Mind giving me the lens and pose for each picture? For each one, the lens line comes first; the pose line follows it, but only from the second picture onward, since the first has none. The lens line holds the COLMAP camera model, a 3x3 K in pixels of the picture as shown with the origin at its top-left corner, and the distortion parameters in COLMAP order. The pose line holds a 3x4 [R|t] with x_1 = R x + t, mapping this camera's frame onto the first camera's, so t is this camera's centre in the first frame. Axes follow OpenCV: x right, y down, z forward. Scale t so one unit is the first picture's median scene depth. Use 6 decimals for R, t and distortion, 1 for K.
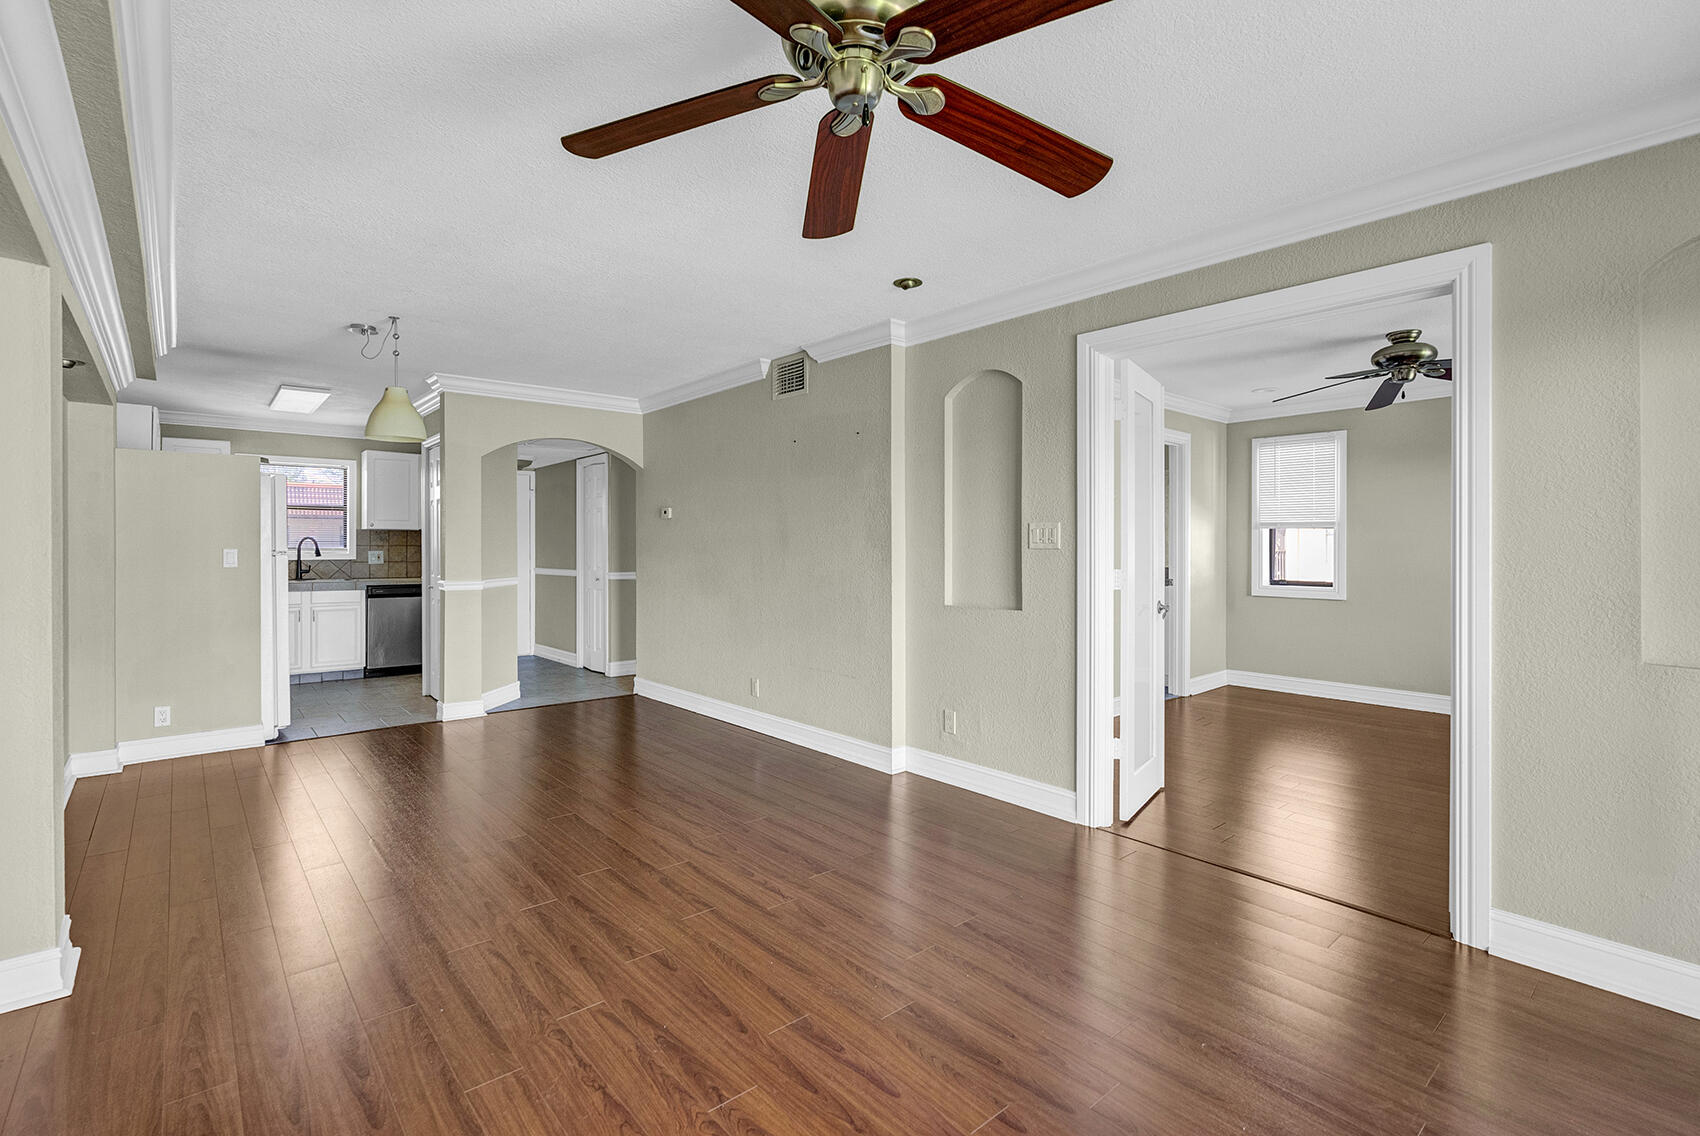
lens RADIAL K [[768.7, 0, 849.6], [0, 768.7, 543.8], [0, 0, 1]] dist [-0.001688, -0.000043]
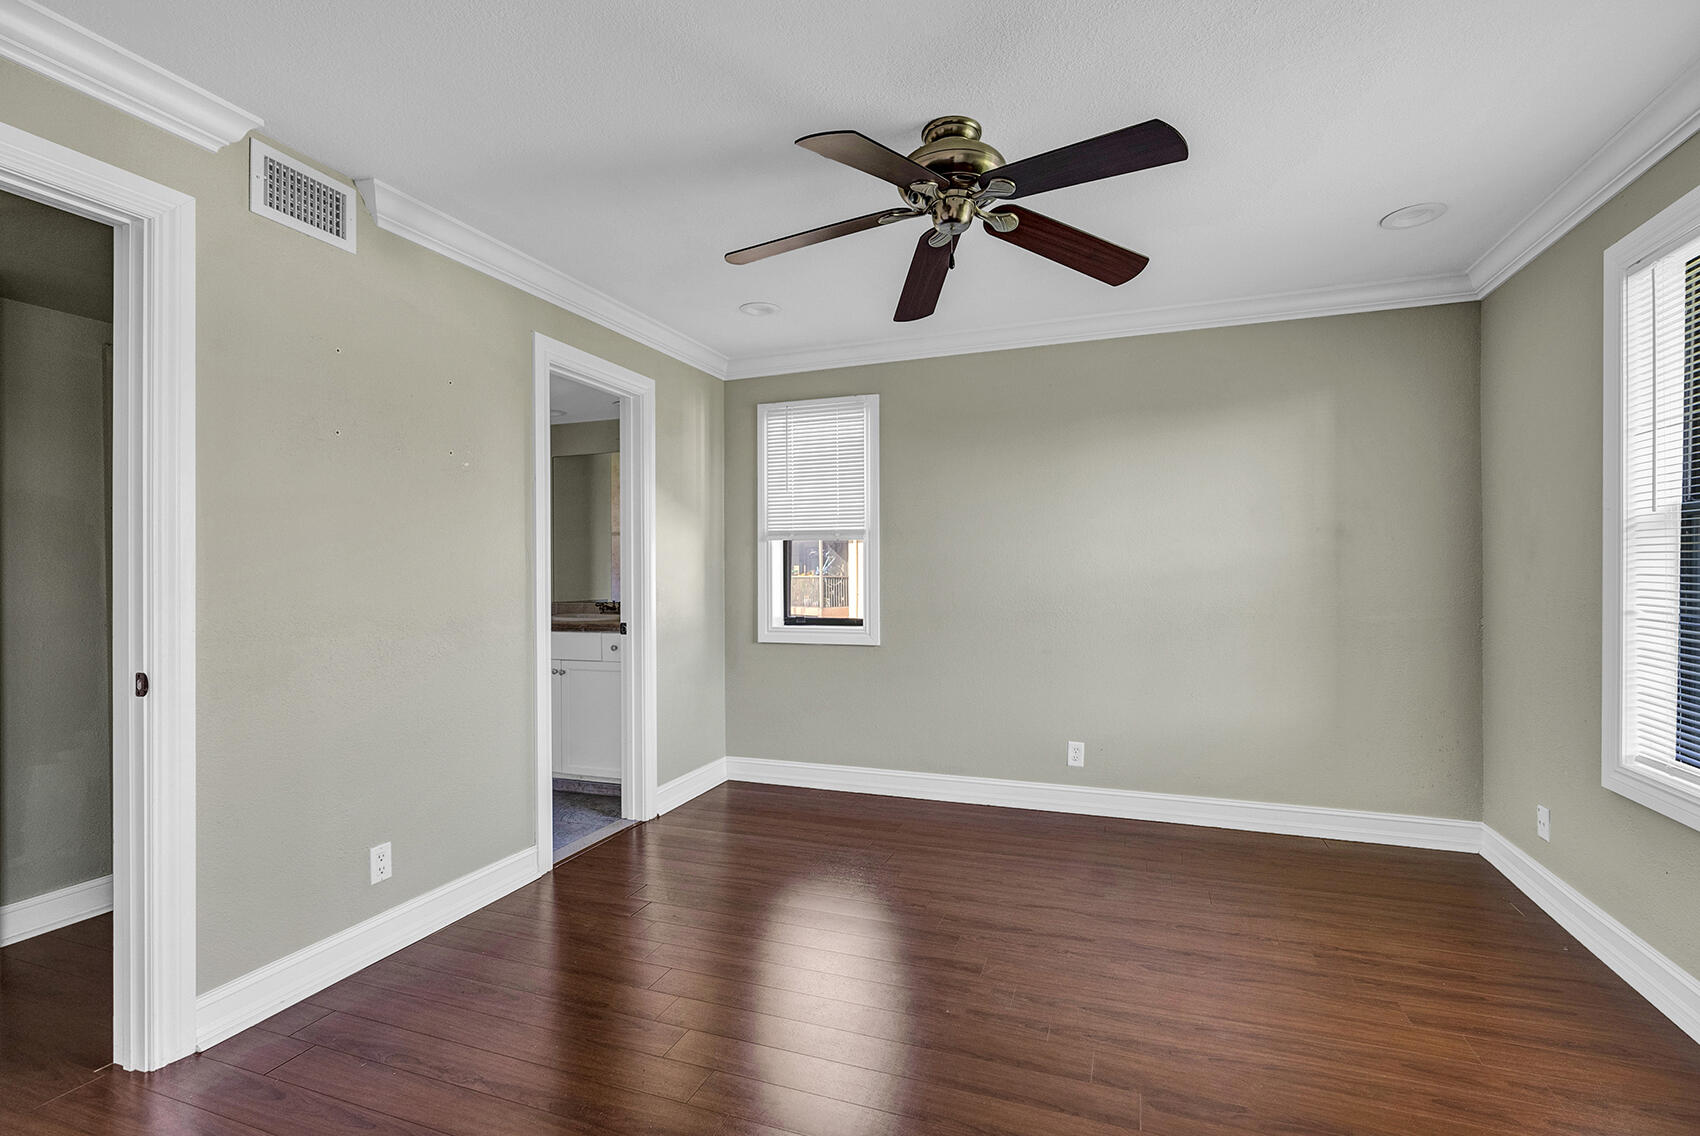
lens RADIAL K [[780.4, 0, 850.0], [0, 780.4, 568.0], [0, 0, 1]] dist [-0.016071, 0.005784]
pose [[0.872438, -0.007942, 0.488660, 0.267712], [0.009435, 0.999955, -0.000593, 0.004943], [-0.488633, 0.005128, 0.872474, 0.382142]]
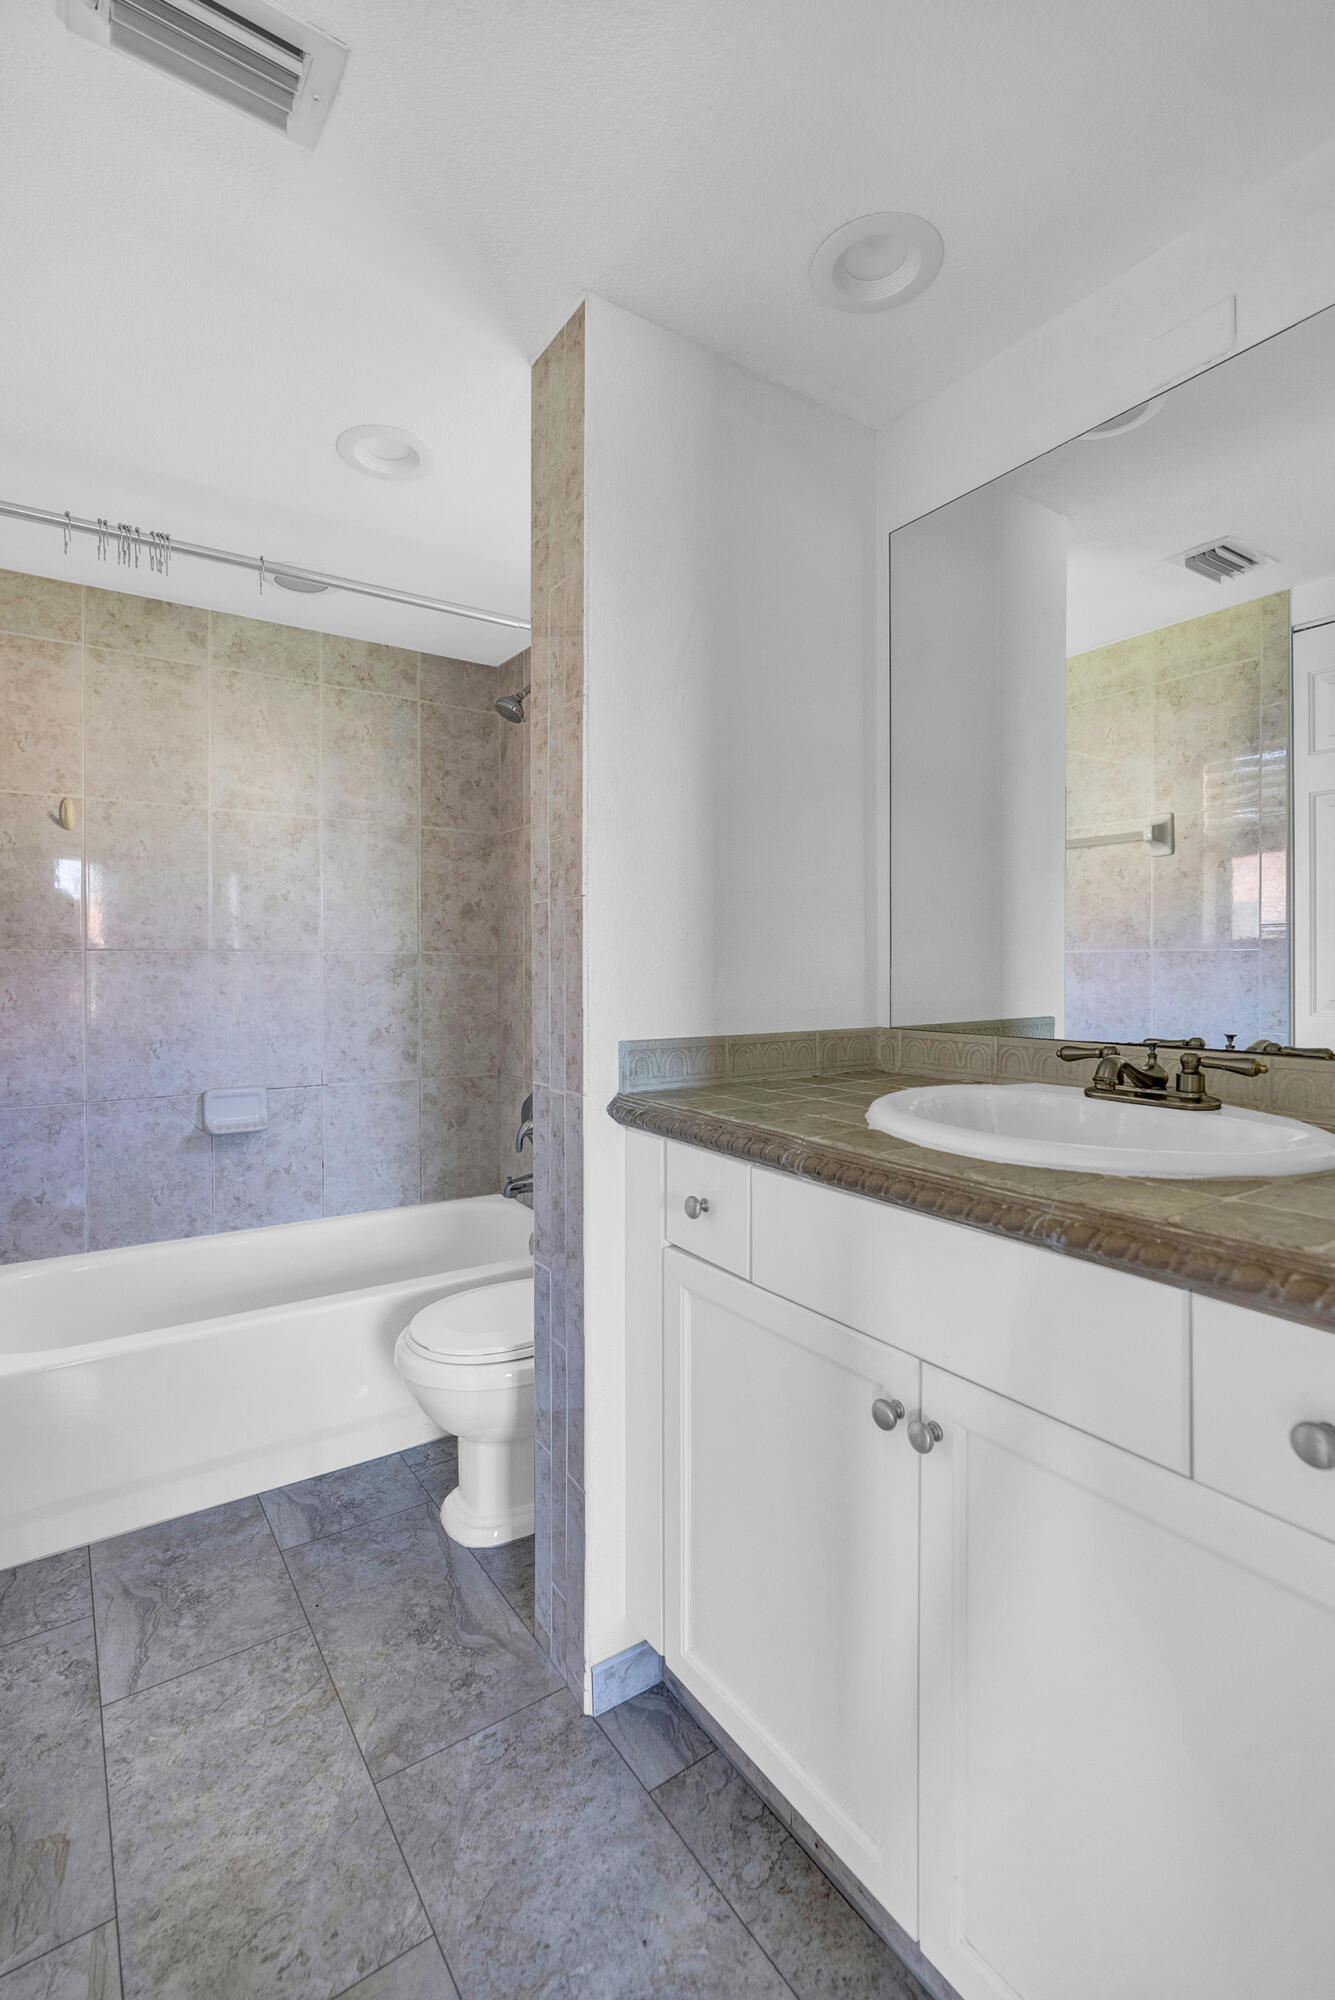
lens RADIAL K [[904.3, 0, 665.3], [0, 904.3, 1022.8], [0, 0, 1]] dist [-0.001688, -0.000043]
pose [[0.995087, -0.005322, -0.098858, 0.347191], [0.011329, 0.998115, 0.060310, 0.016493], [0.098351, -0.061134, 0.993272, 0.917059]]
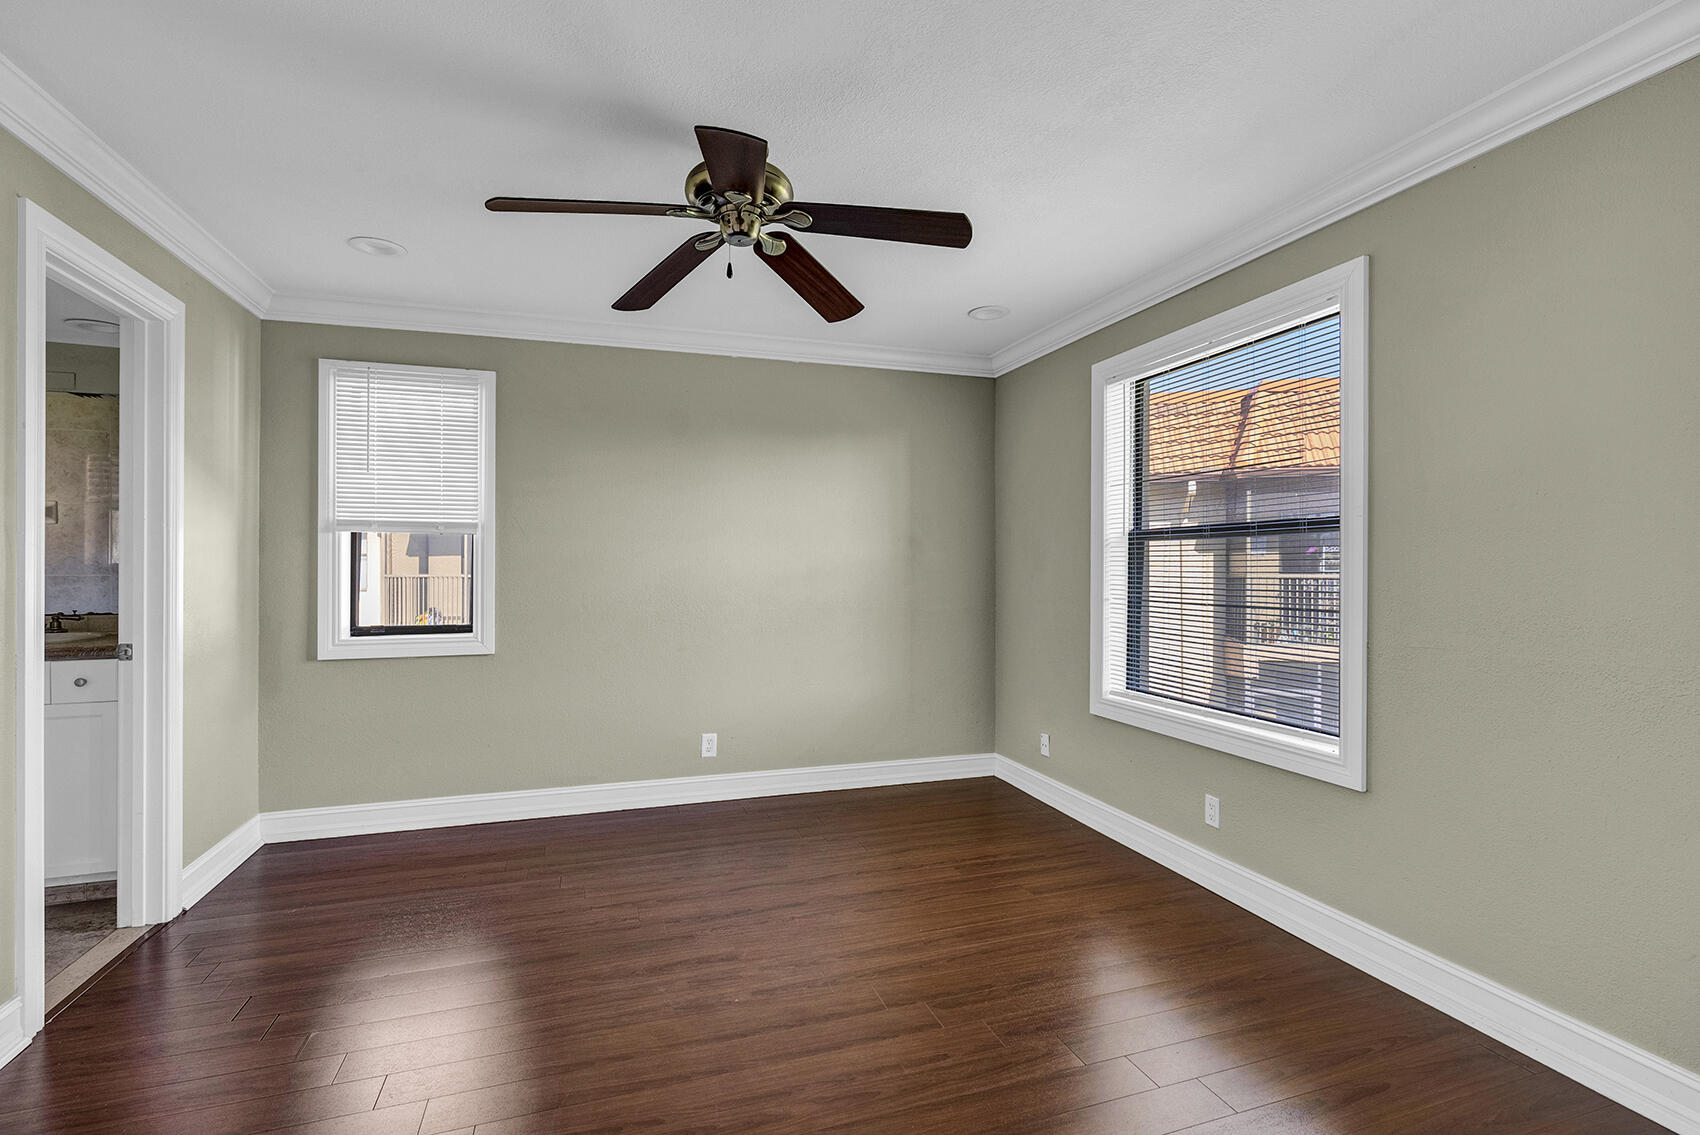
lens RADIAL K [[783.6, 0, 856.5], [0, 783.6, 561.1], [0, 0, 1]] dist [-0.014511, 0.005801]
pose [[0.368195, 0.003931, 0.929740, 0.170085], [0.001219, 0.999988, -0.004711, 0.003610], [-0.929748, 0.002868, 0.368186, 0.472214]]
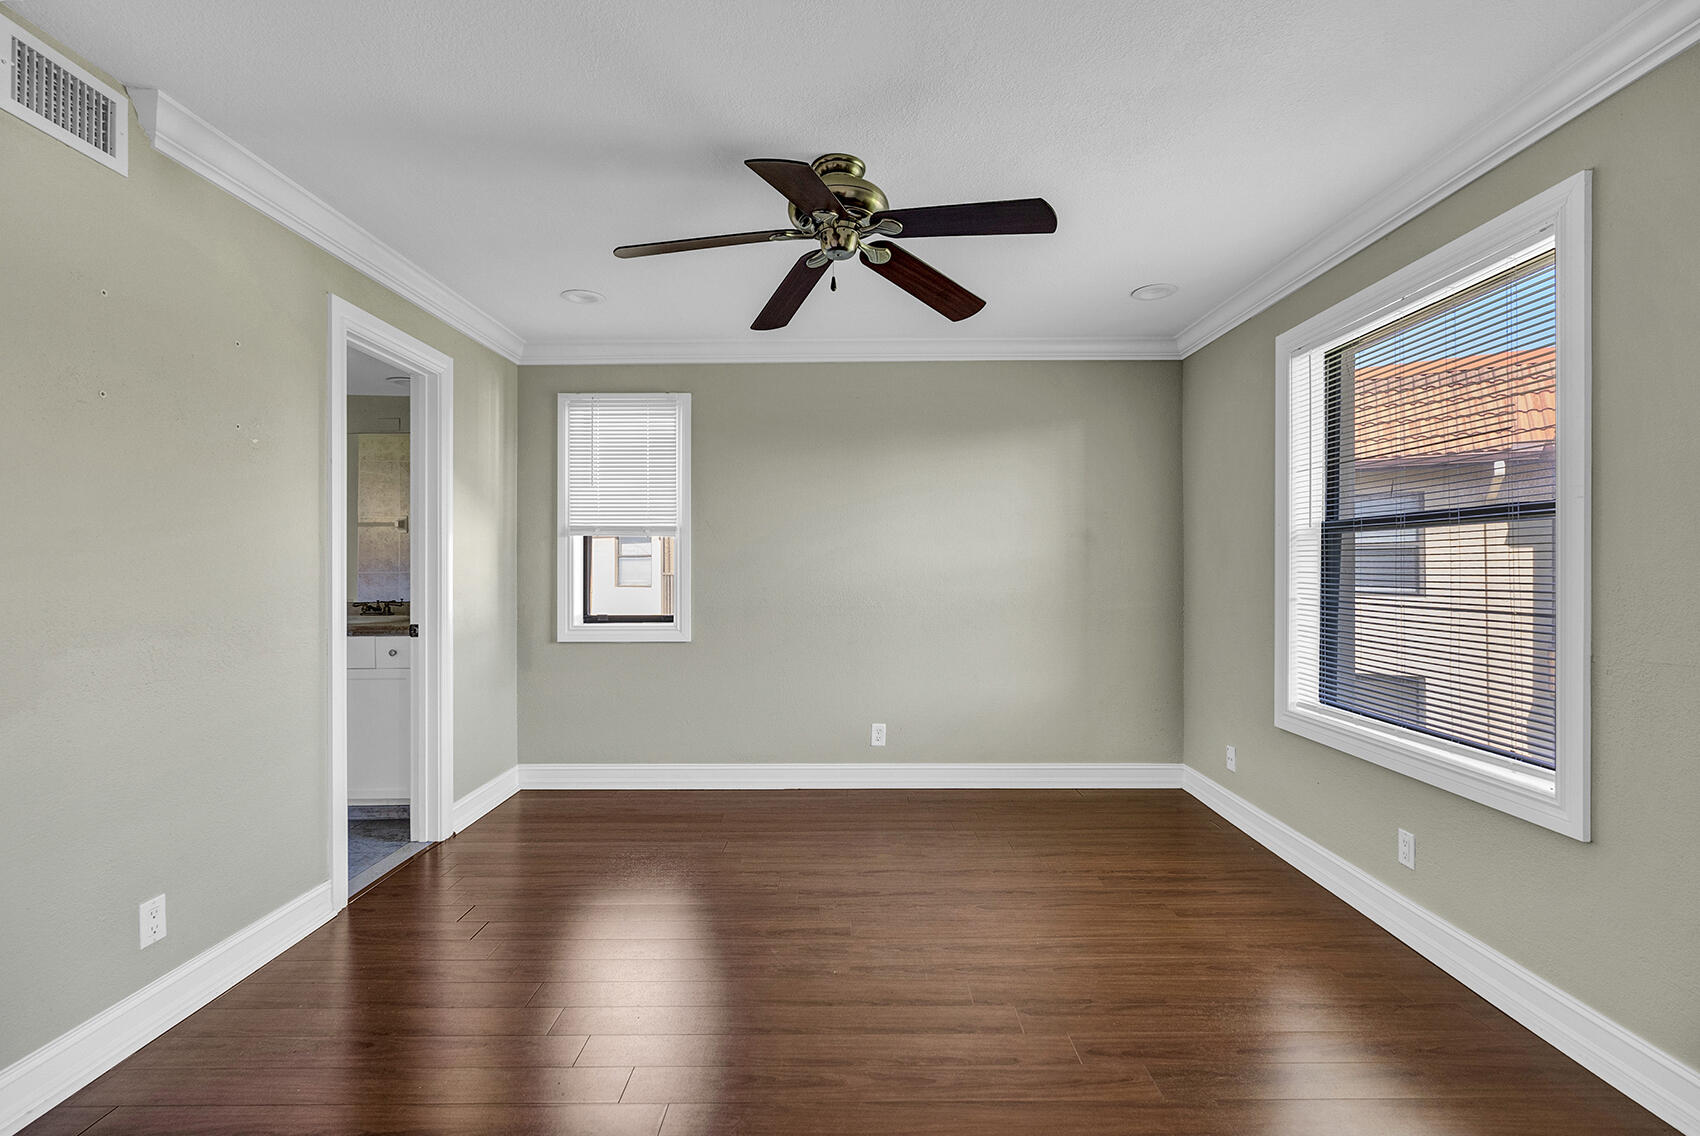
lens RADIAL K [[774.2, 0, 851.7], [0, 774.2, 561.2], [0, 0, 1]] dist [-0.014875, 0.005114]
pose [[0.647564, -0.000111, 0.762011, 0.199732], [0.004562, 0.999983, -0.003731, 0.004775], [-0.761998, 0.005893, 0.647553, 0.411156]]
